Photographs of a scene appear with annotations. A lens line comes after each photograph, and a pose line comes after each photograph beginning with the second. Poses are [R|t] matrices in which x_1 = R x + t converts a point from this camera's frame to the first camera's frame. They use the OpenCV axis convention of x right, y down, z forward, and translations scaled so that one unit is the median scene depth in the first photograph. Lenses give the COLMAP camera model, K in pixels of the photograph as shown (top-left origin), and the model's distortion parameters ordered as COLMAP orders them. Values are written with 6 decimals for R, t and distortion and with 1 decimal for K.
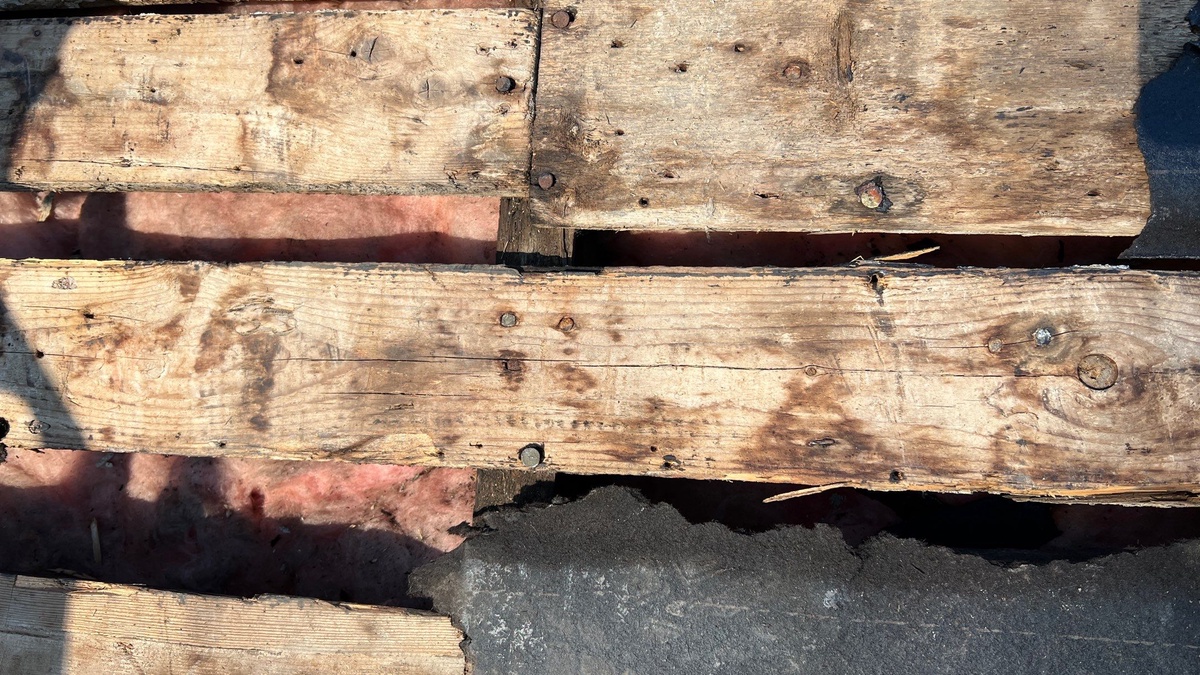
lens RADIAL K [[901.9, 0, 599.7], [0, 901.9, 335.7], [0, 0, 1]] dist [0.005014, 0.000568]
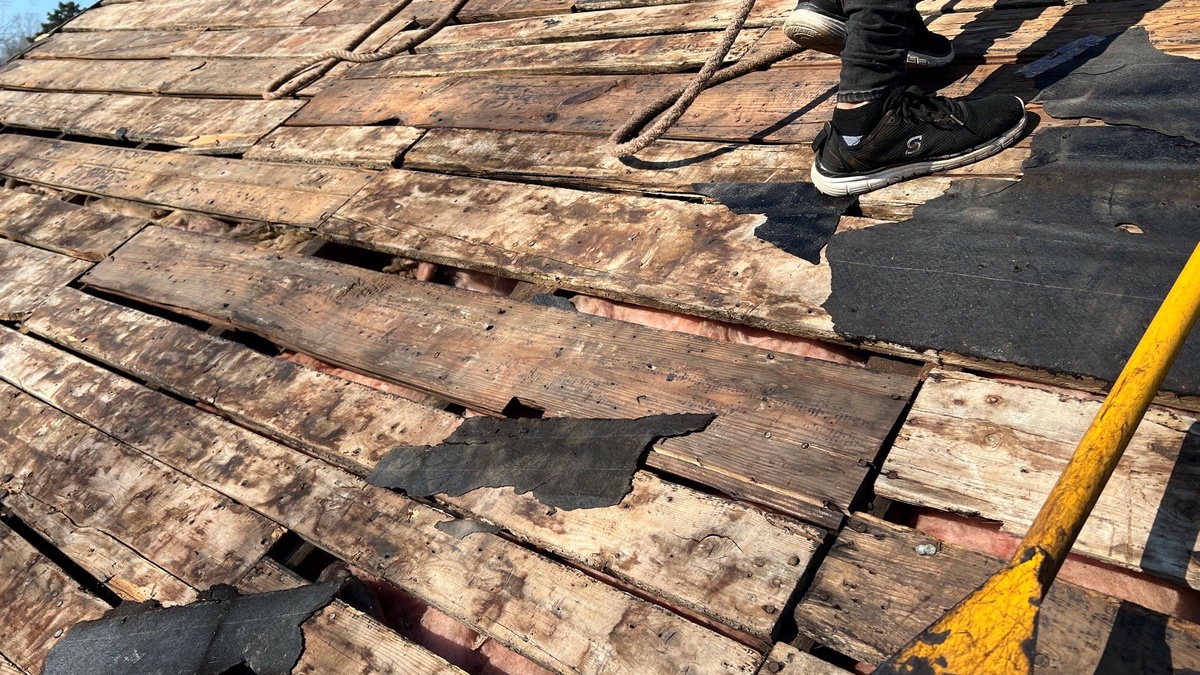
lens RADIAL K [[901.9, 0, 599.0], [0, 901.9, 336.7], [0, 0, 1]] dist [0.005014, 0.000568]
pose [[0.823071, 0.224921, -0.521503, 0.395131], [-0.485675, 0.754738, -0.441011, 0.073431], [0.294405, 0.616264, 0.730441, -0.635387]]
